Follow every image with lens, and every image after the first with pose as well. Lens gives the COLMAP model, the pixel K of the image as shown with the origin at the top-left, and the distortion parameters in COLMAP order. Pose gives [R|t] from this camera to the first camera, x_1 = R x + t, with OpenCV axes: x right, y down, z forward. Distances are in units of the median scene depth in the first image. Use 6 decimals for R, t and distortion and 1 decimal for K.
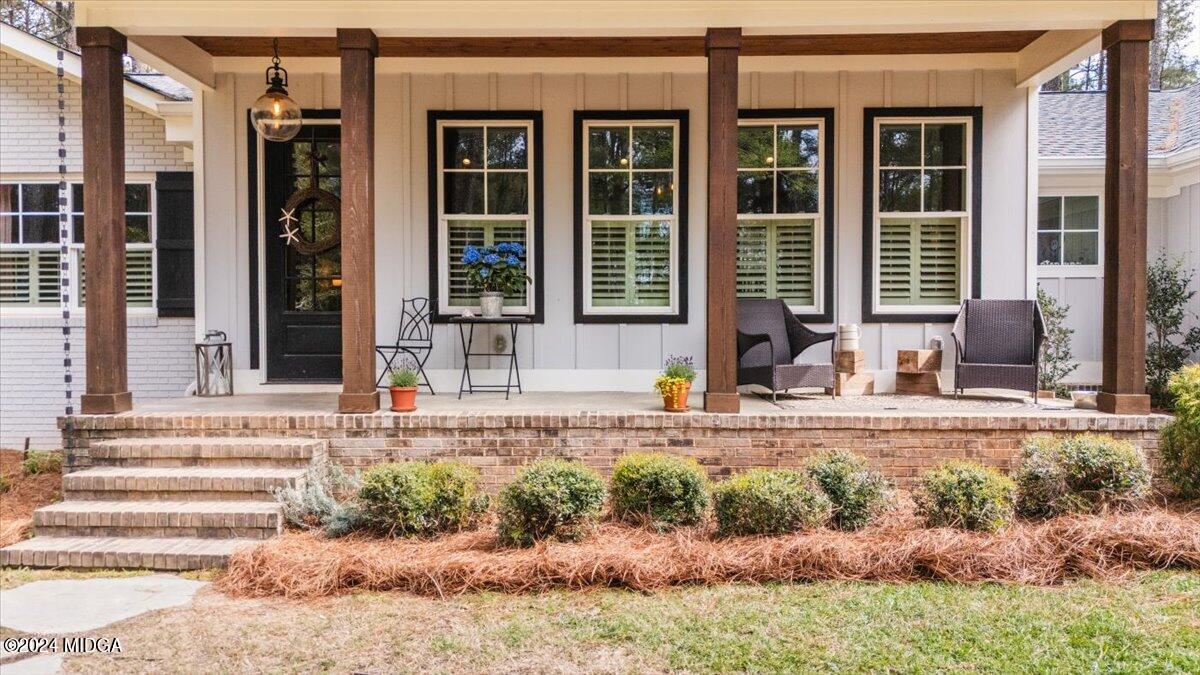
lens RADIAL K [[878.8, 0, 590.8], [0, 878.8, 335.8], [0, 0, 1]] dist [0.095395, -0.101134]
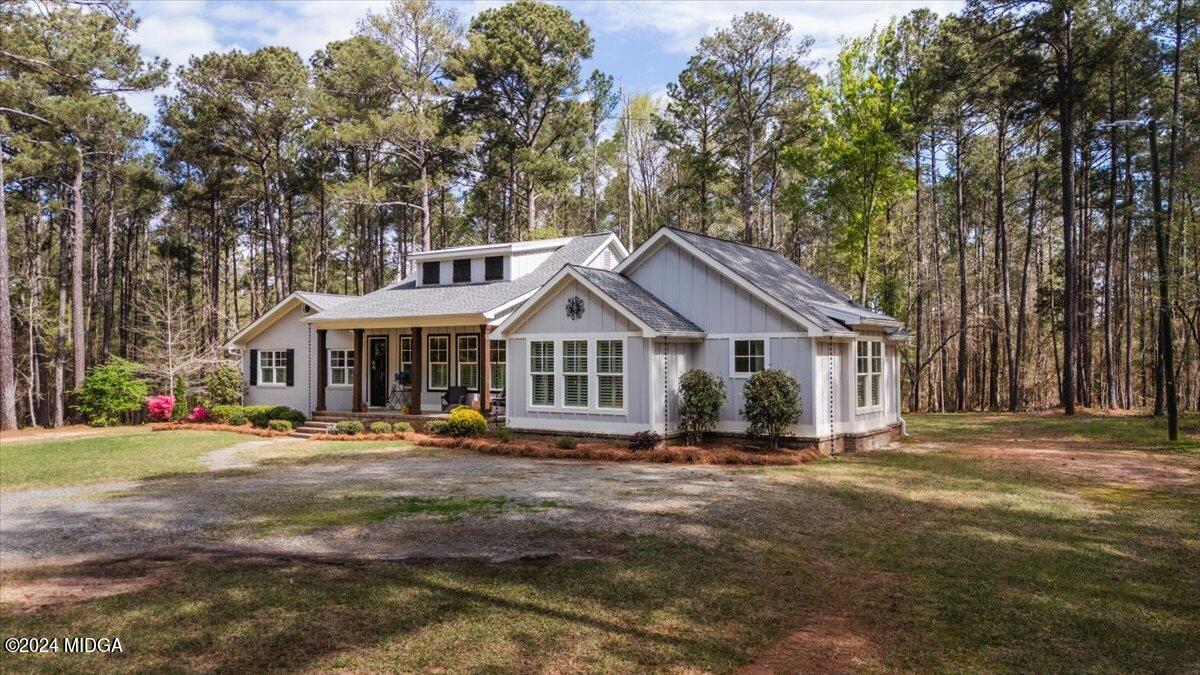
lens RADIAL K [[878.8, 0, 590.8], [0, 878.8, 335.8], [0, 0, 1]] dist [0.095395, -0.101134]
pose [[0.833123, -0.014885, -0.552887, 3.239690], [-0.007926, 0.999214, -0.038845, -0.138338], [0.553031, 0.036745, 0.832350, -2.111558]]
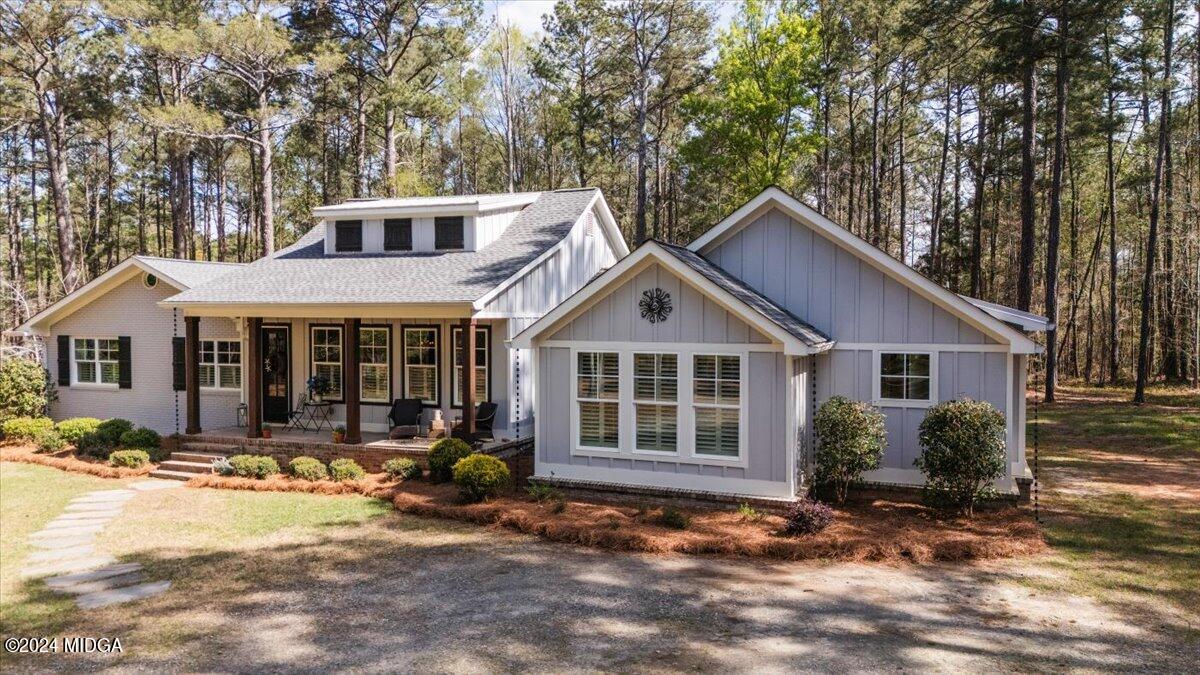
lens RADIAL K [[878.8, 0, 590.8], [0, 878.8, 335.8], [0, 0, 1]] dist [0.095395, -0.101134]
pose [[0.935251, 0.011493, -0.353799, 1.965845], [-0.006133, 0.999849, 0.016267, -0.334290], [0.353932, -0.013044, 0.935180, -1.518647]]
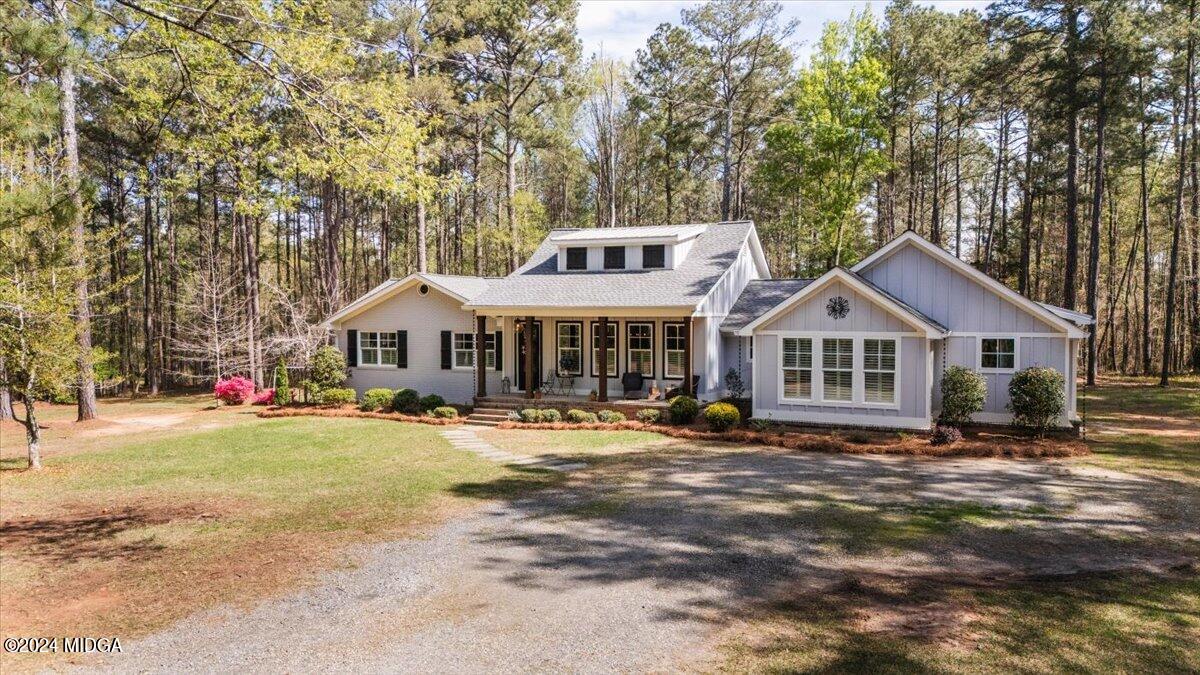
lens RADIAL K [[878.8, 0, 590.8], [0, 878.8, 335.8], [0, 0, 1]] dist [0.095395, -0.101134]
pose [[0.922964, 0.011936, -0.384702, 1.778251], [-0.006388, 0.999856, 0.015696, -0.313838], [0.384834, -0.012030, 0.922907, -3.065744]]
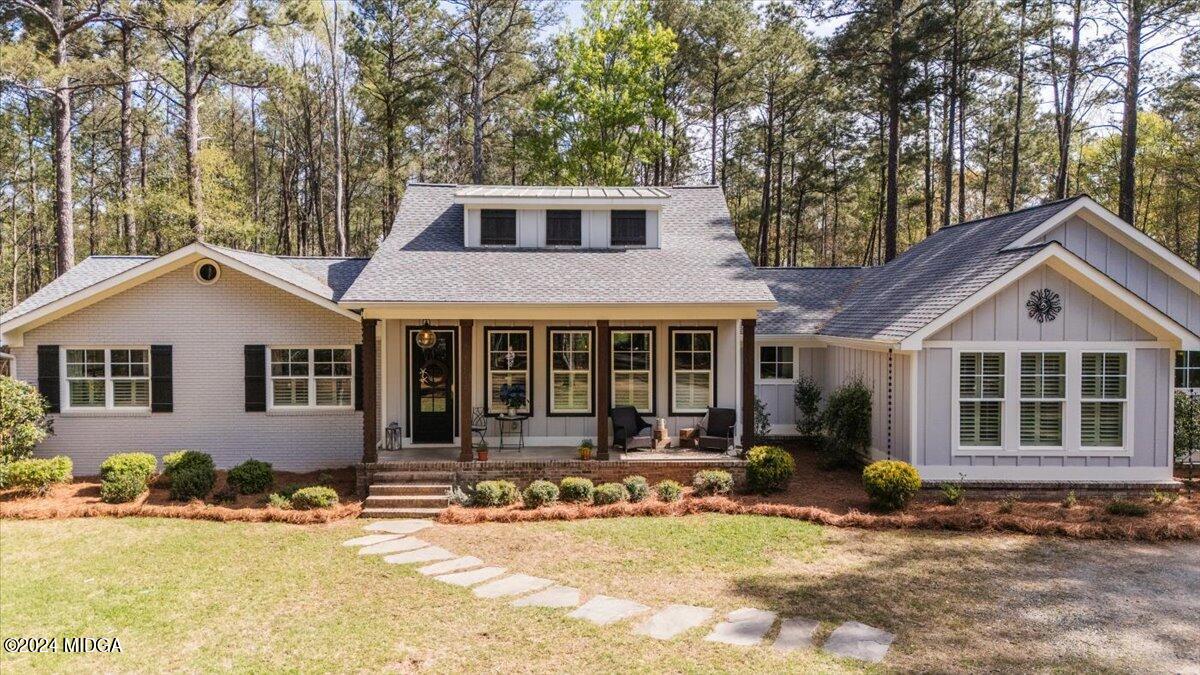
lens RADIAL K [[878.8, 0, 590.8], [0, 878.8, 335.8], [0, 0, 1]] dist [0.095395, -0.101134]
pose [[0.999076, -0.001263, 0.042964, -0.001596], [0.000570, 0.999869, 0.016145, -0.335625], [-0.042979, -0.016106, 0.998946, -1.671918]]
